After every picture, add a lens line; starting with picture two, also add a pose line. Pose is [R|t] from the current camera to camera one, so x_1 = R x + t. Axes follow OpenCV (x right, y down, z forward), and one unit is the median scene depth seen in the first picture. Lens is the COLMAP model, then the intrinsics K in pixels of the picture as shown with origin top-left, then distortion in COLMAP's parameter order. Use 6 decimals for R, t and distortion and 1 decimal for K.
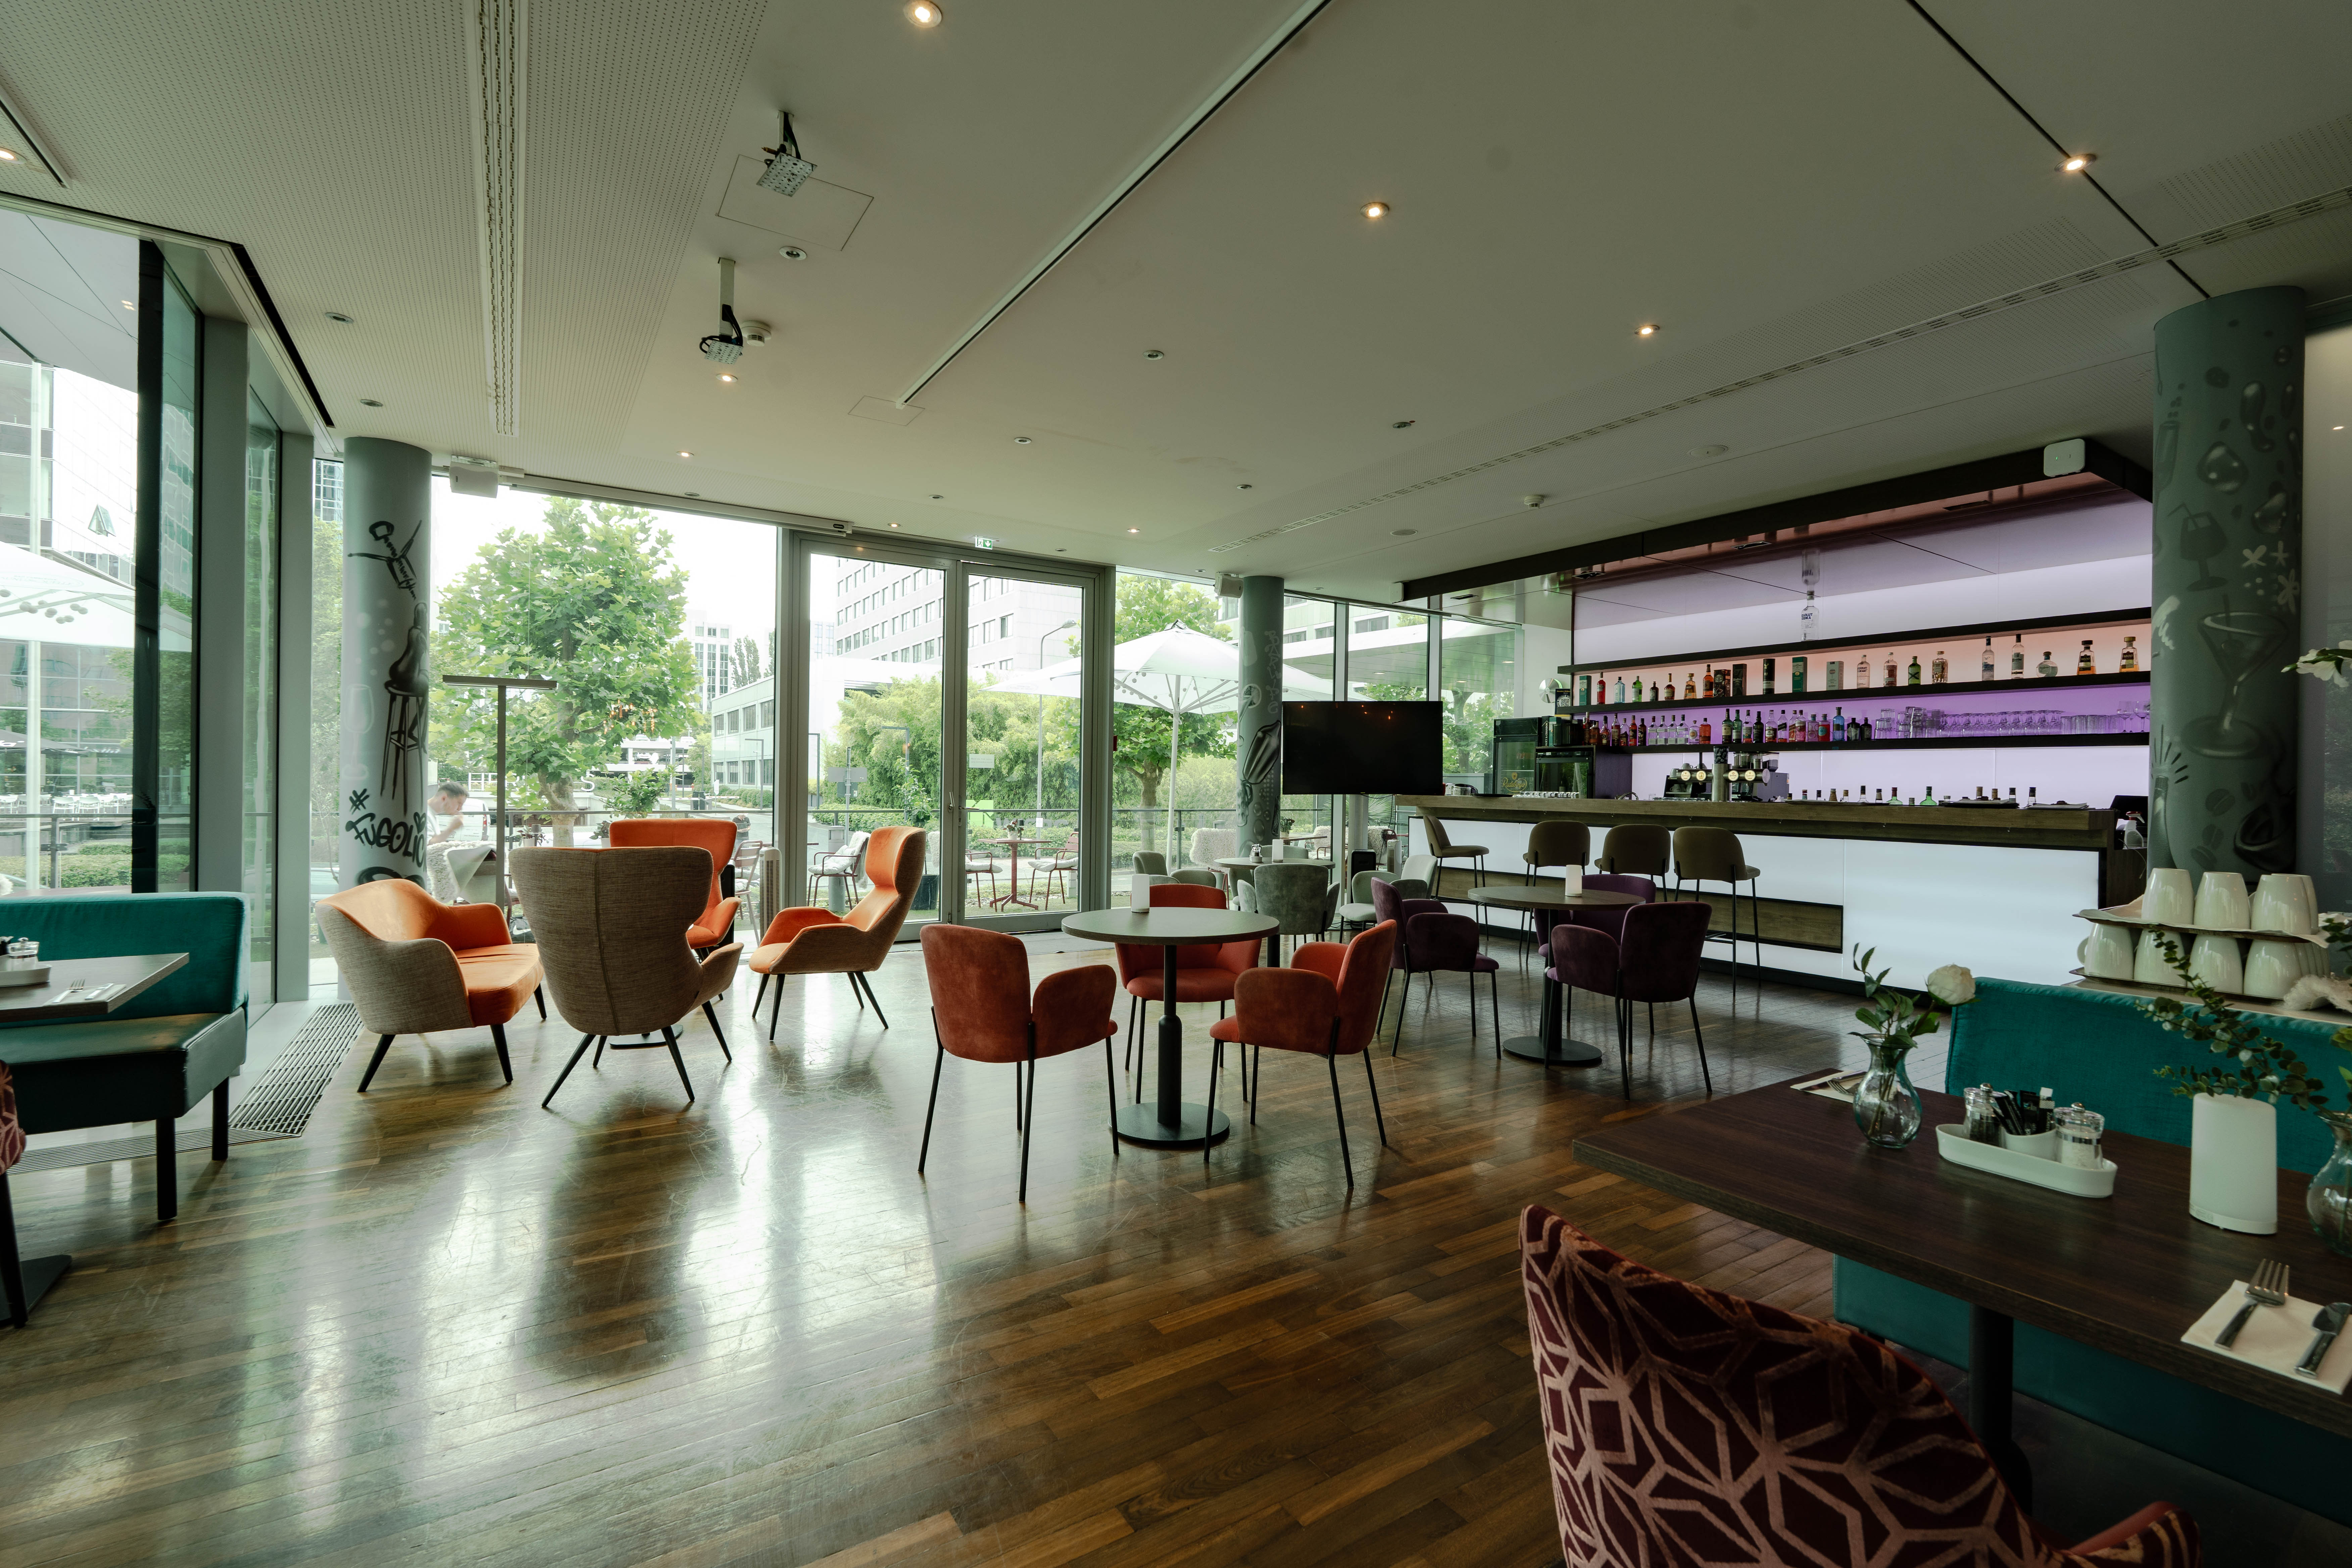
lens RADIAL K [[1034.7, 0, 1176.0], [0, 1034.7, 784.0], [0, 0, 1]] dist [-0.004984, -0.000516]
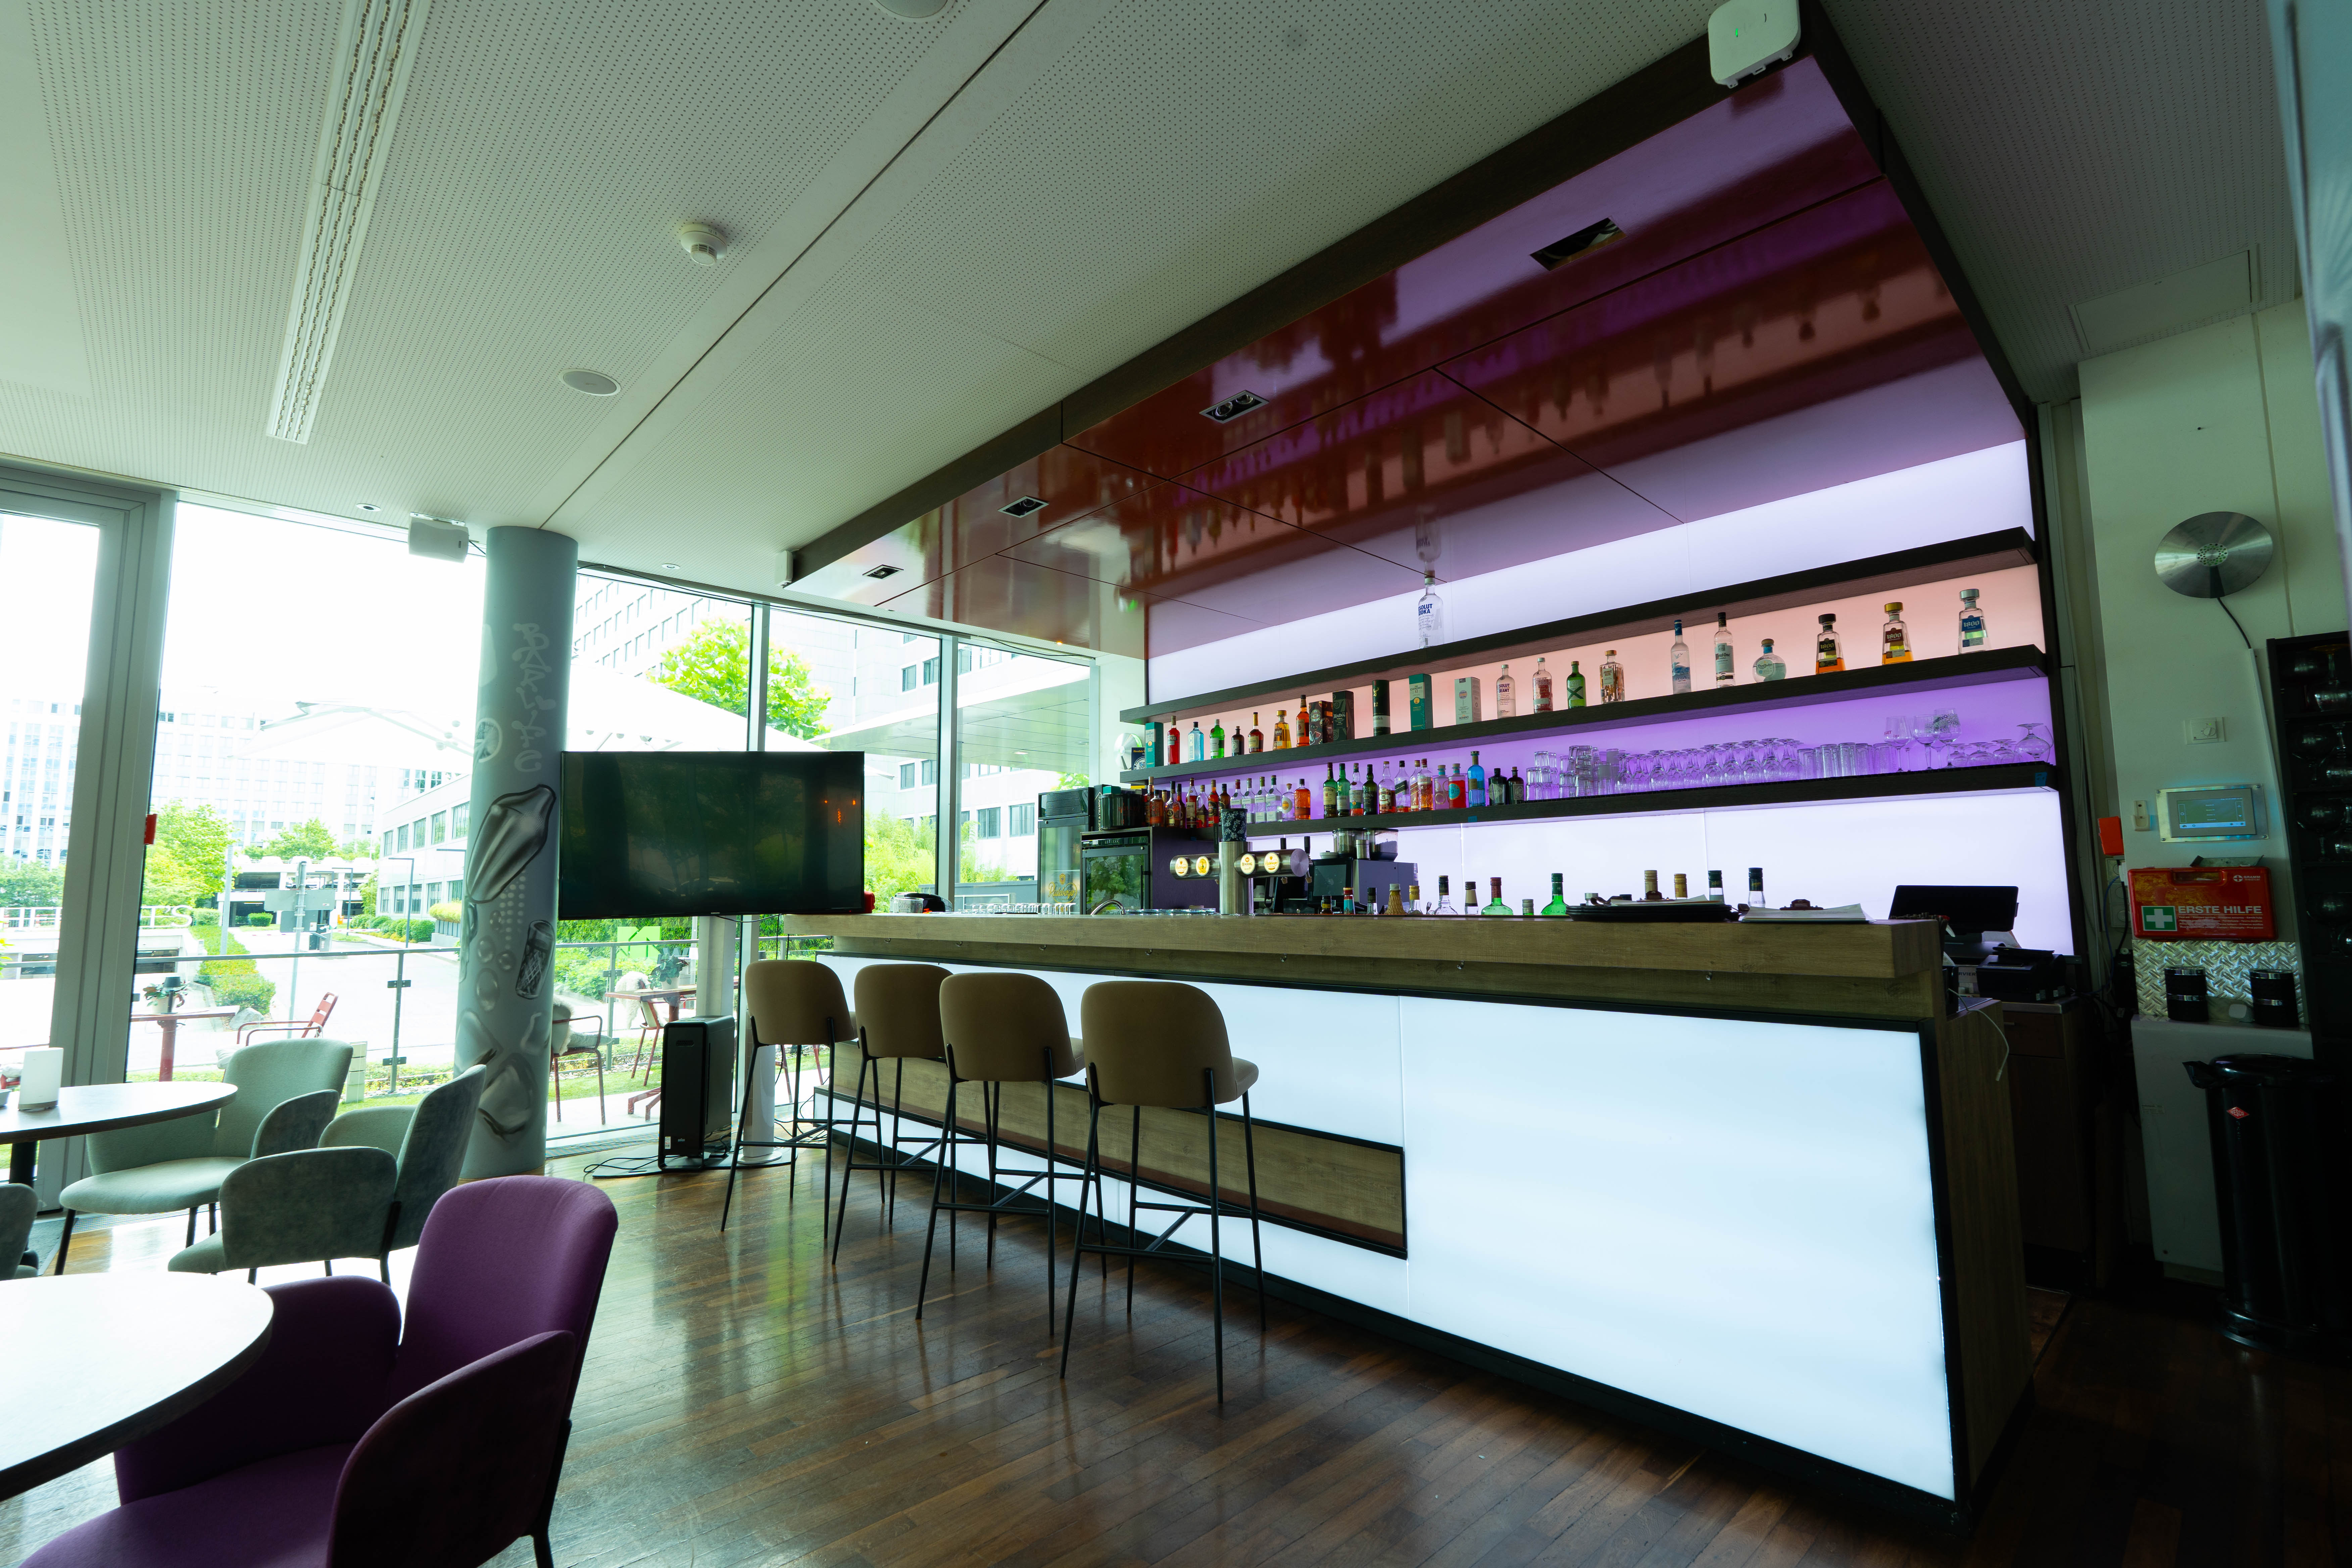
lens RADIAL K [[1064.6, 0, 1176.0], [0, 1064.6, 784.0], [0, 0, 1]] dist [-0.013442, 0.000033]
pose [[0.984193, -0.004025, 0.177053, 0.346797], [0.023021, 0.994167, -0.105366, 0.006370], [-0.175596, 0.107776, 0.978545, 0.407182]]
